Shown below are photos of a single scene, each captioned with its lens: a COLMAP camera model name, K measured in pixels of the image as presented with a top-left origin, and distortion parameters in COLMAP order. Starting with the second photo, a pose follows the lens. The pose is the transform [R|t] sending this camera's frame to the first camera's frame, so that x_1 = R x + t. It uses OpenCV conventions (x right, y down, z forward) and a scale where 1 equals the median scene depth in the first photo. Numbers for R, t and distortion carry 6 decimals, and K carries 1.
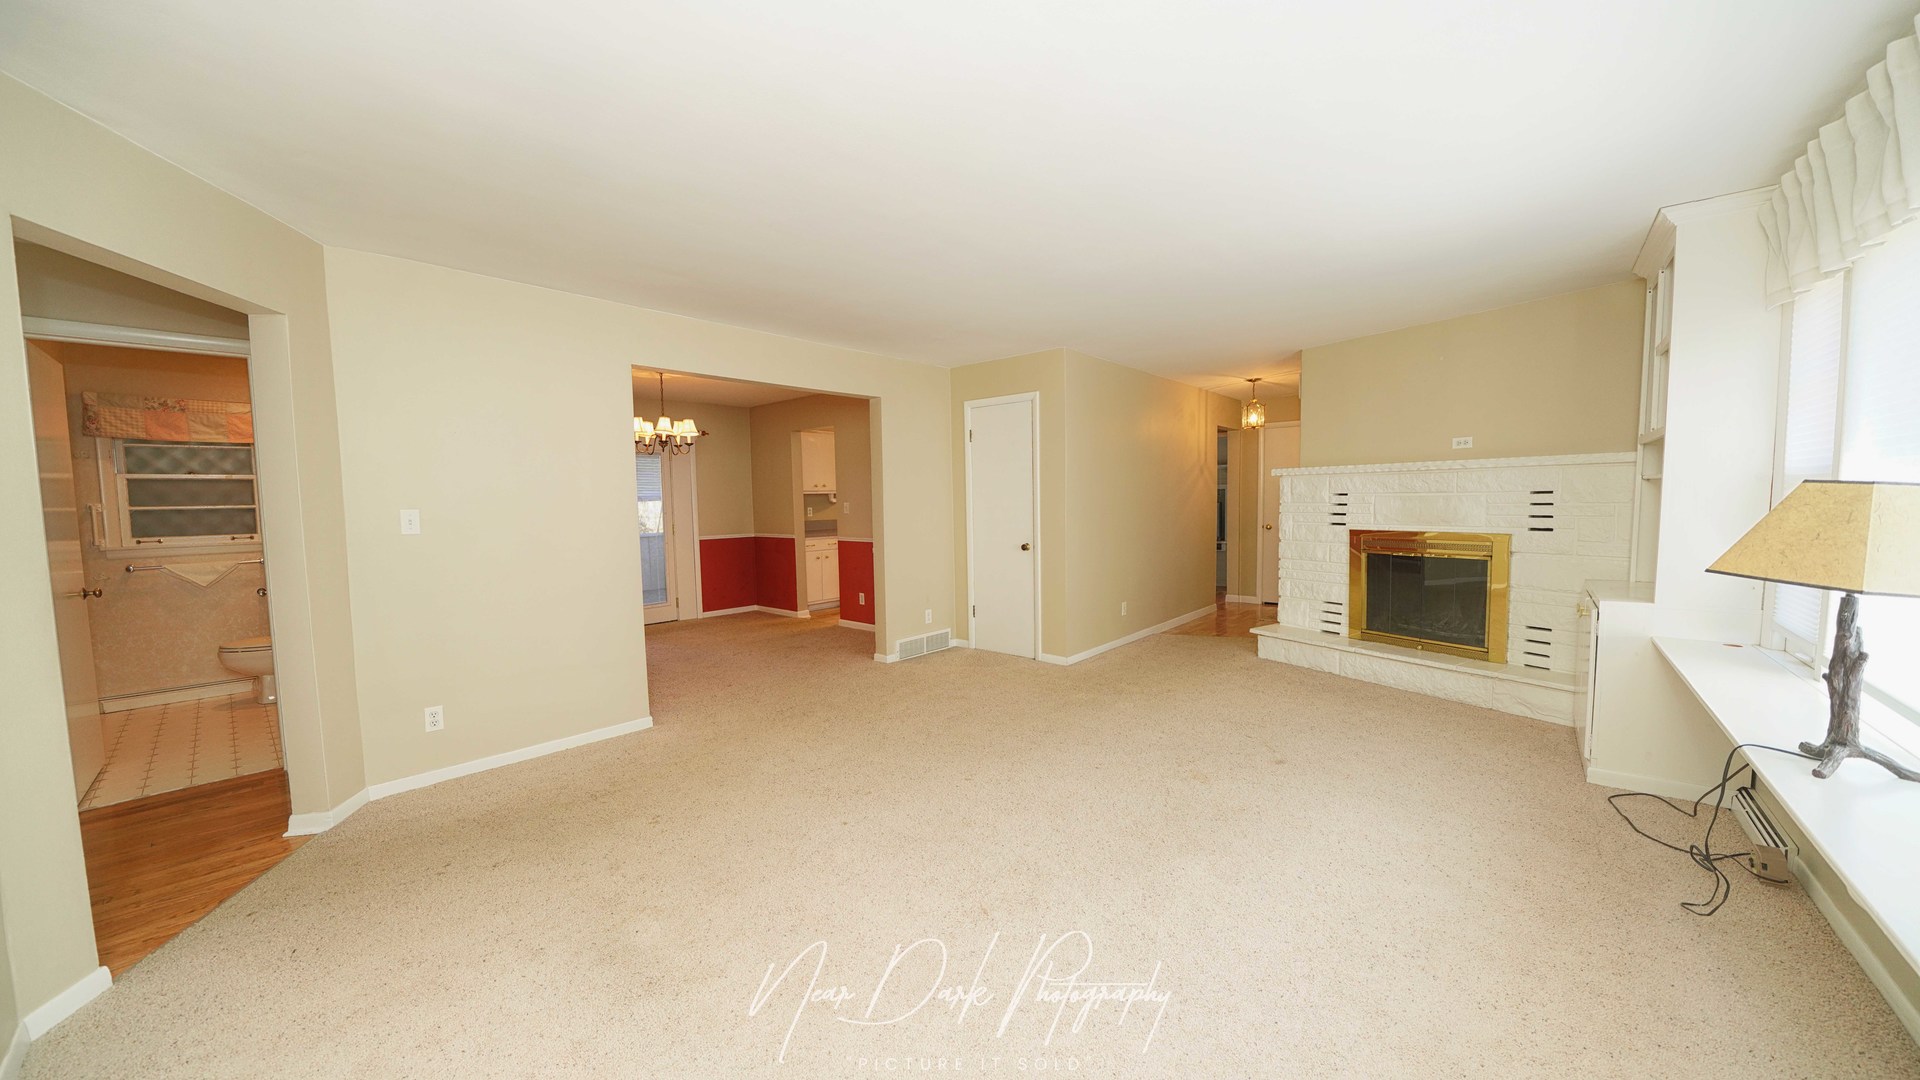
lens RADIAL K [[665.3, 0, 962.1], [0, 665.3, 542.3], [0, 0, 1]] dist [-0.012971, -0.000033]
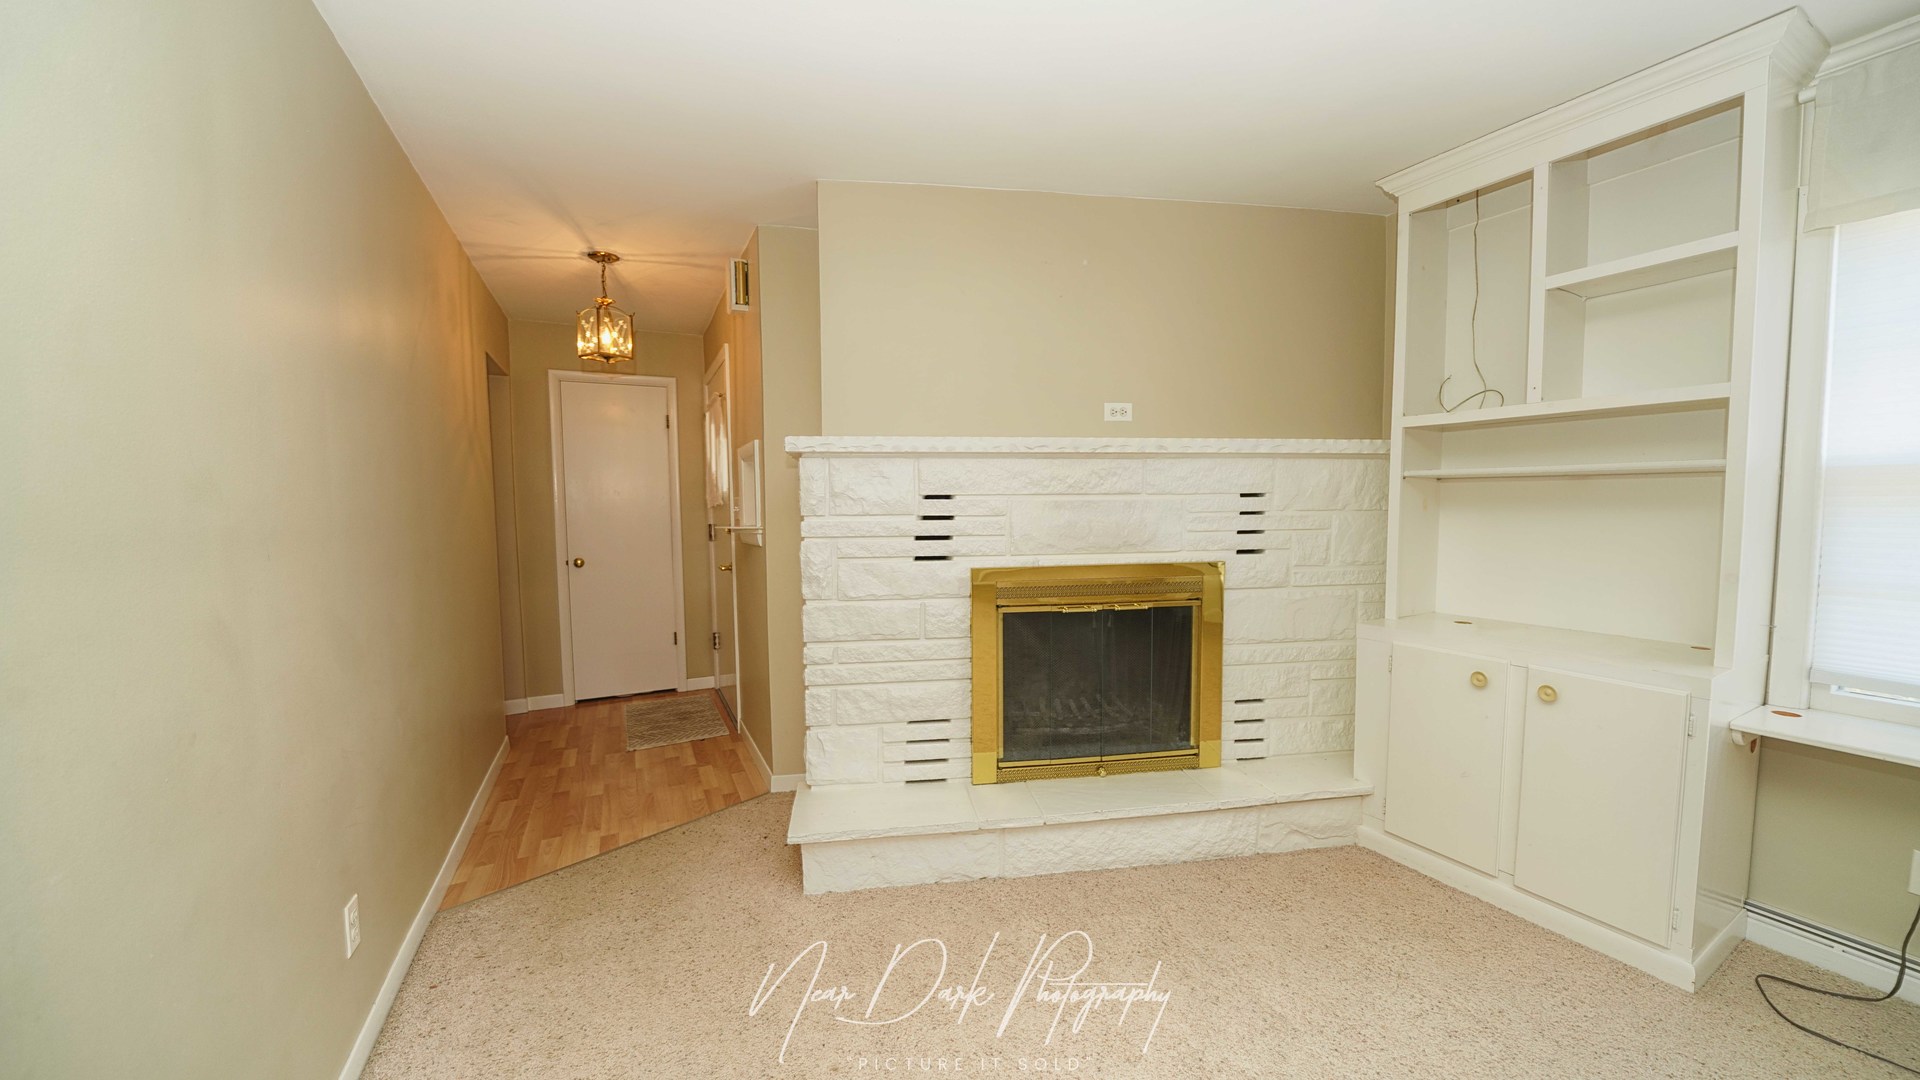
lens RADIAL K [[665.3, 0, 962.1], [0, 665.3, 542.3], [0, 0, 1]] dist [-0.012971, -0.000033]
pose [[0.373590, -0.046498, 0.926428, 0.569773], [0.062972, 0.997710, 0.024682, -0.227476], [-0.925454, 0.049118, 0.375663, 3.653973]]
